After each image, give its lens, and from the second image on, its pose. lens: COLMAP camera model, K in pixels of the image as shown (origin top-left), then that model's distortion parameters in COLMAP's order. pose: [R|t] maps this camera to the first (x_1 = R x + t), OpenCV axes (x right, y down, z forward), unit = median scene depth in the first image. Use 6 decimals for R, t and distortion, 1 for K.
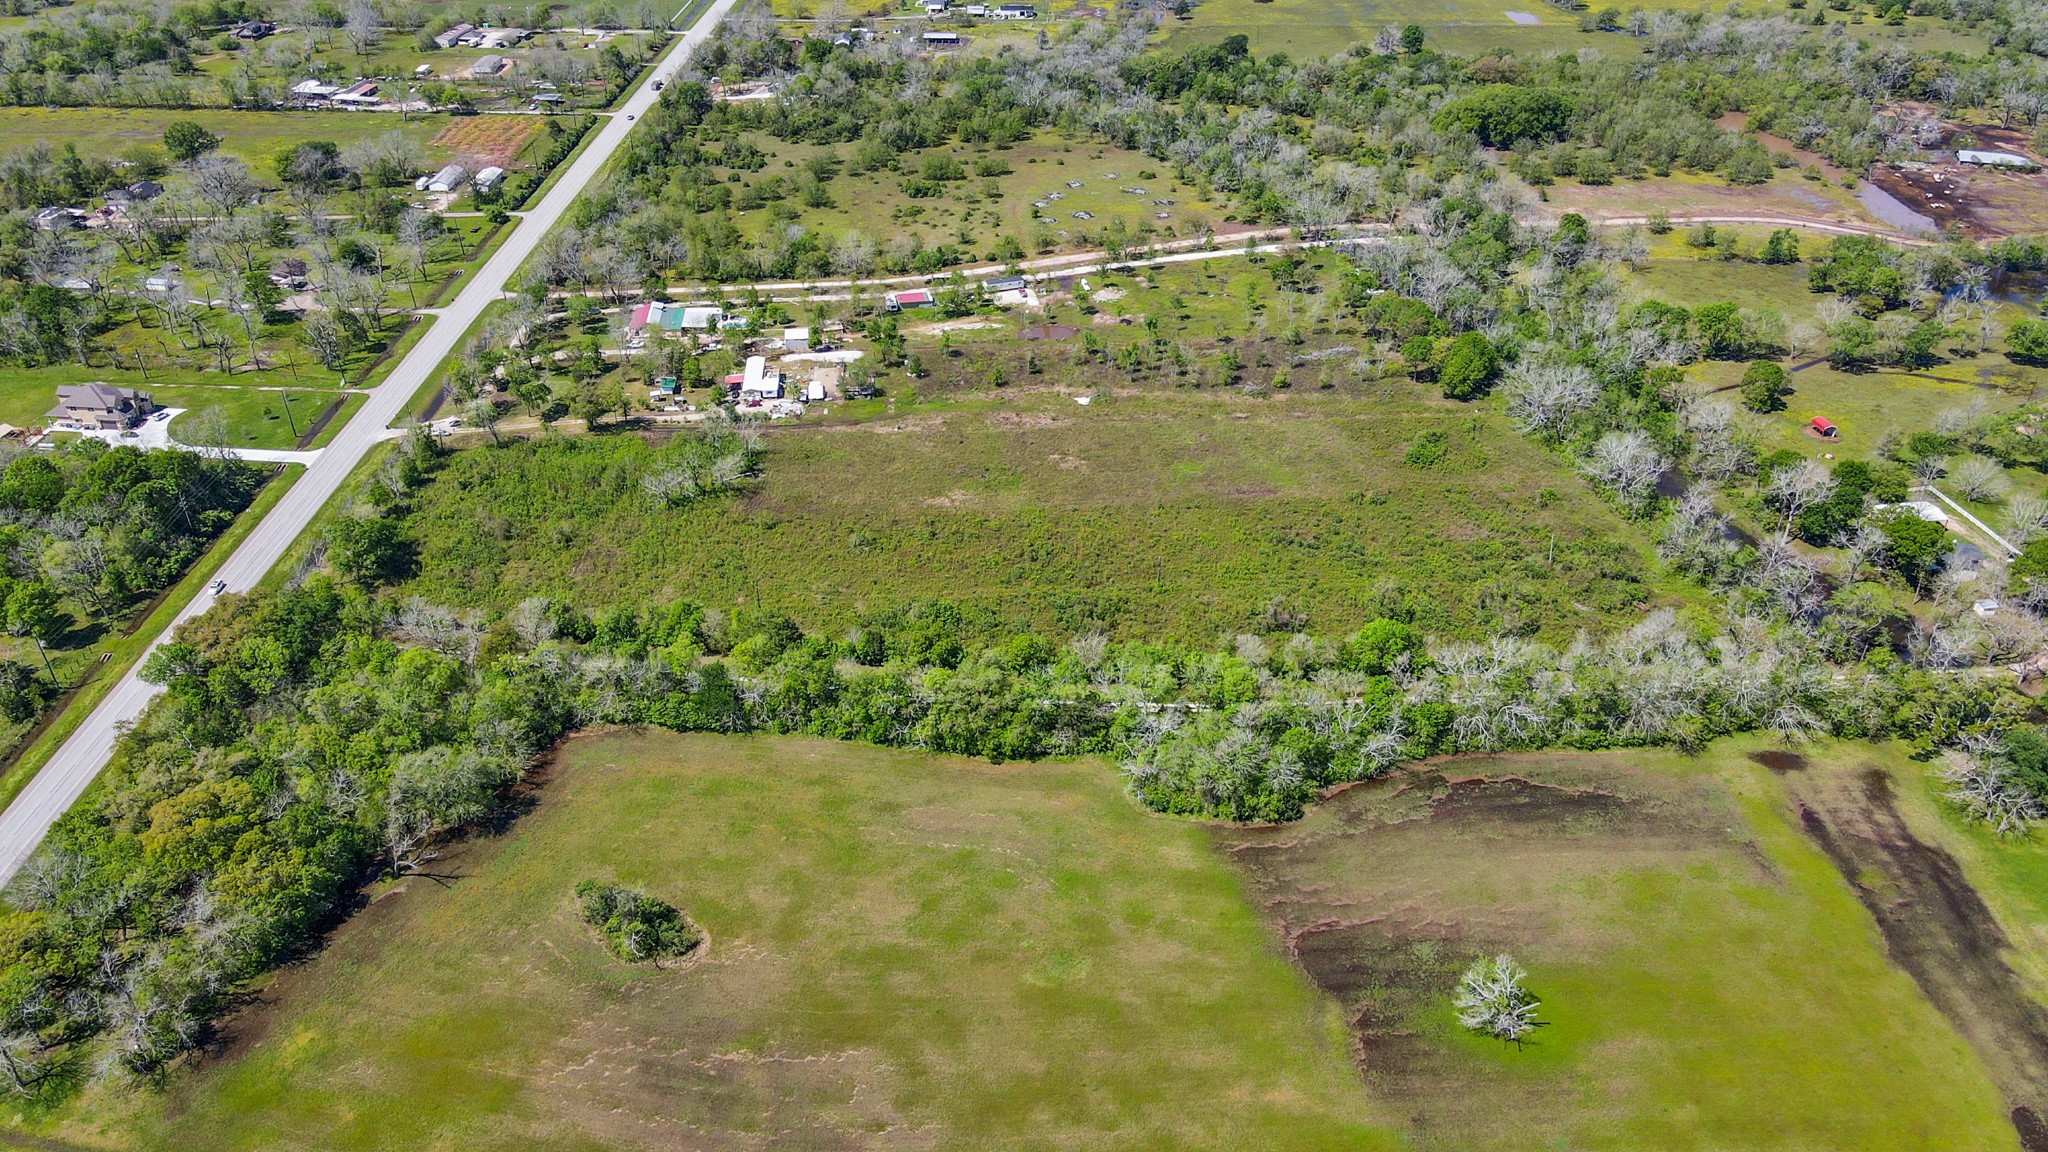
lens RADIAL K [[1499.8, 0, 1014.5], [0, 1499.8, 569.1], [0, 0, 1]] dist [0.012878, 0.011336]
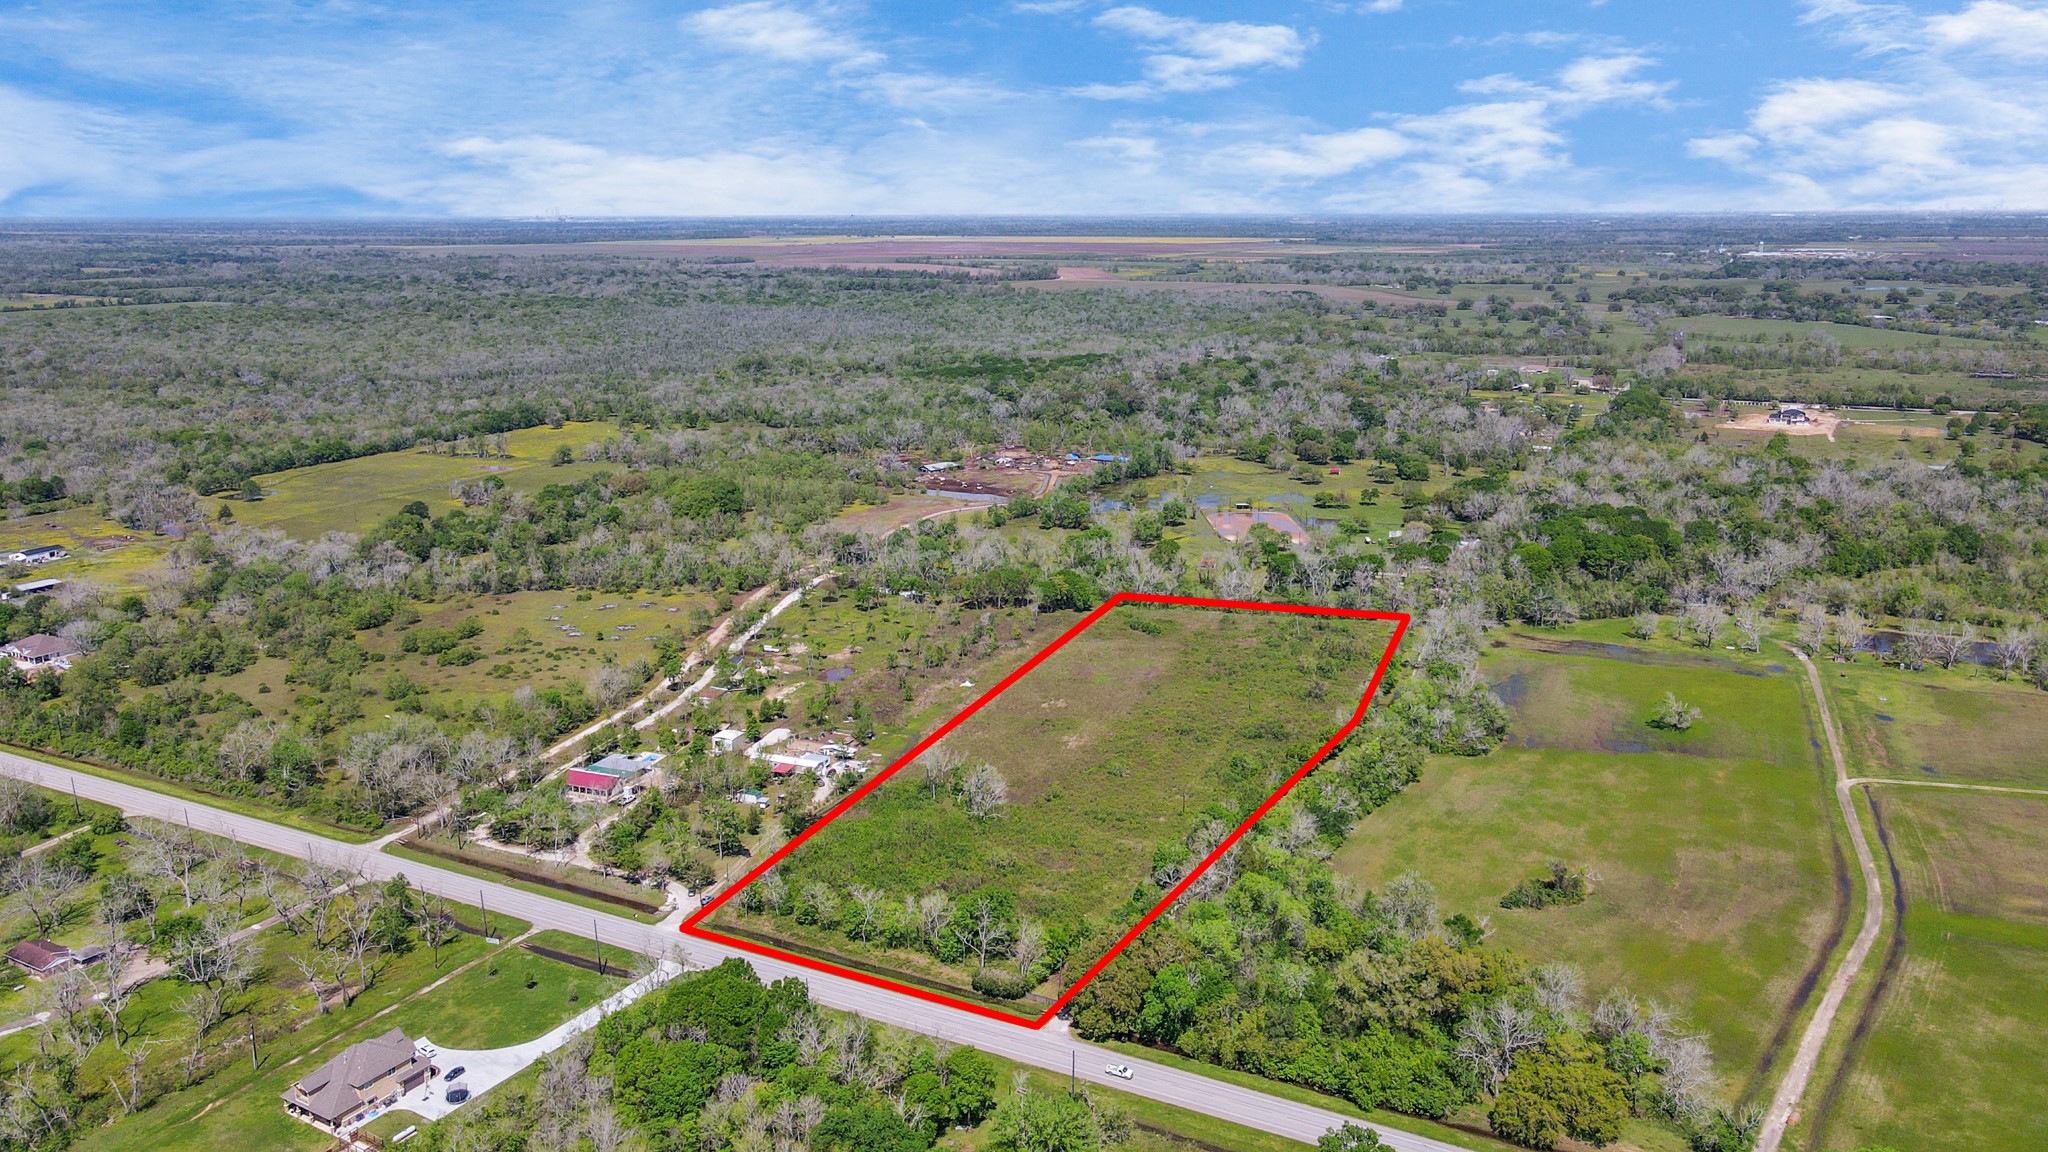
lens RADIAL K [[1504.7, 0, 1013.0], [0, 1504.7, 575.5], [0, 0, 1]] dist [-0.012925, 0.068288]
pose [[0.443138, -0.221907, 0.868554, -1.112596], [0.486709, 0.873200, -0.025226, -0.159452], [-0.752824, 0.433911, 0.494952, 0.372629]]
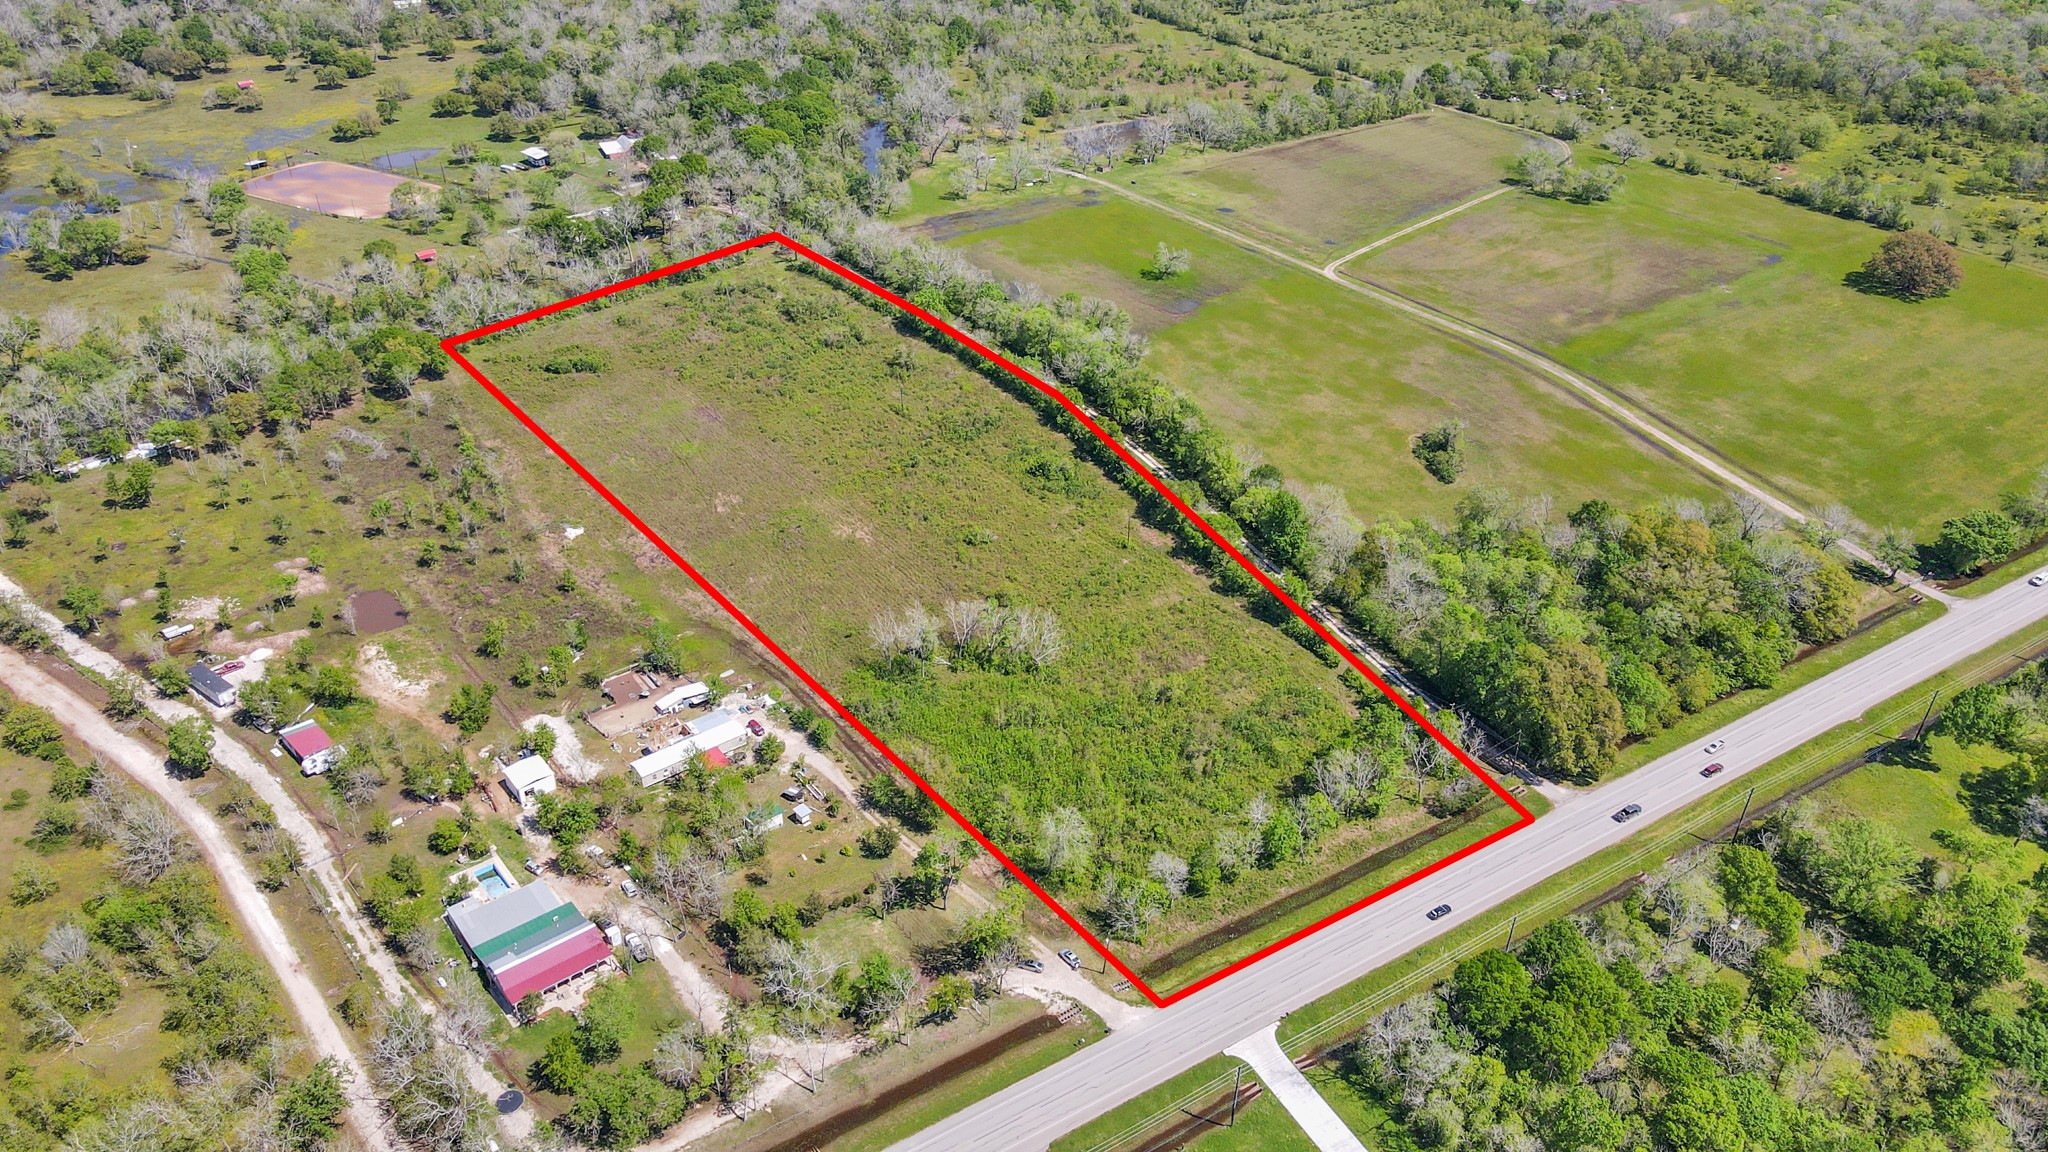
lens RADIAL K [[1499.8, 0, 1014.5], [0, 1499.8, 569.1], [0, 0, 1]] dist [0.012878, 0.011336]
pose [[-0.544696, -0.453179, 0.705645, -0.780609], [0.443545, 0.558433, 0.701014, -0.656584], [-0.711740, 0.694825, -0.103171, 1.050827]]
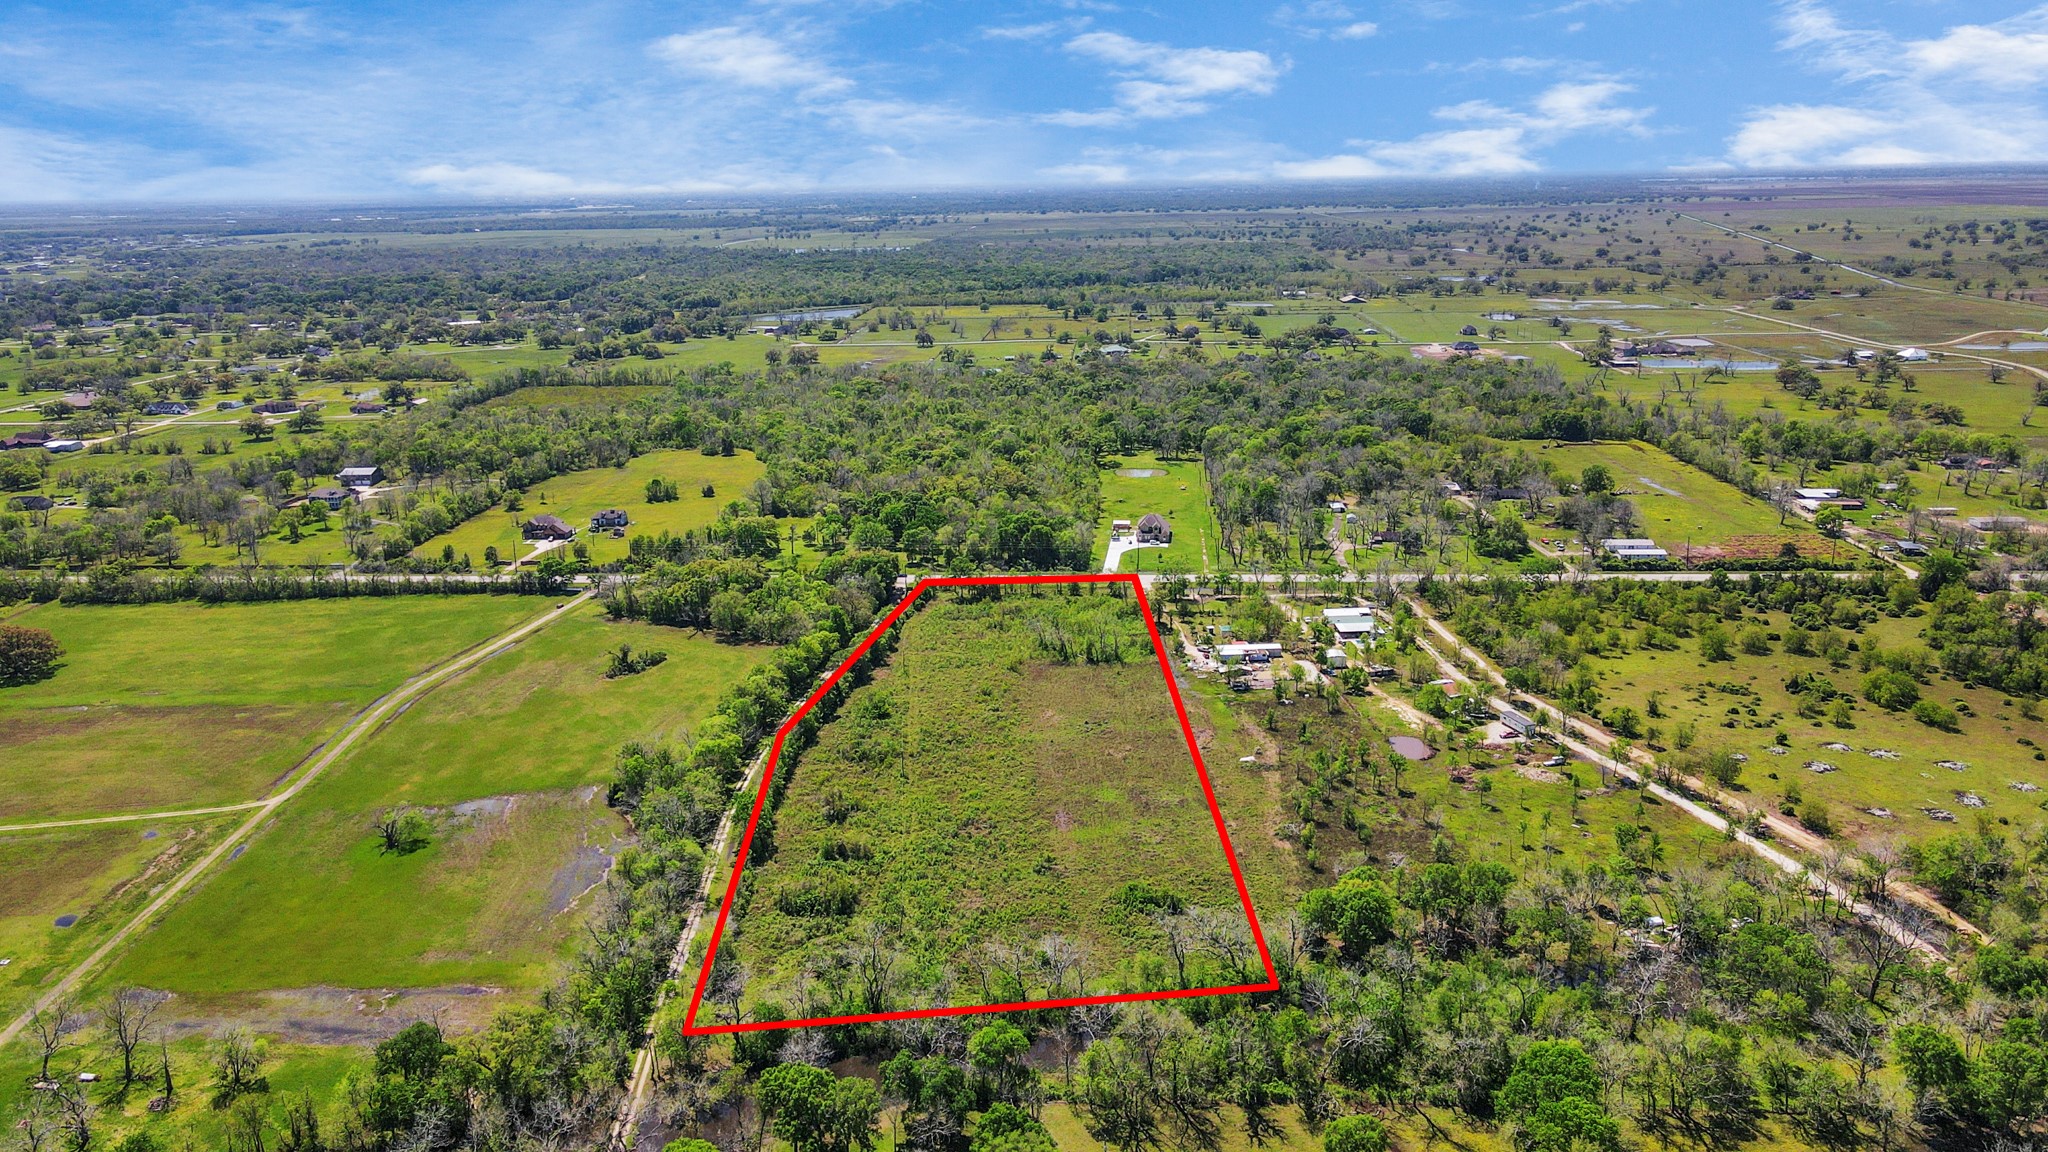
lens RADIAL K [[1497.0, 0, 1011.9], [0, 1497.0, 623.2], [0, 0, 1]] dist [-0.026057, 0.118514]
pose [[-0.046521, 0.286221, -0.957034, 1.119791], [-0.519231, 0.811543, 0.267948, -0.422947], [0.853367, 0.509387, 0.110862, 0.803798]]
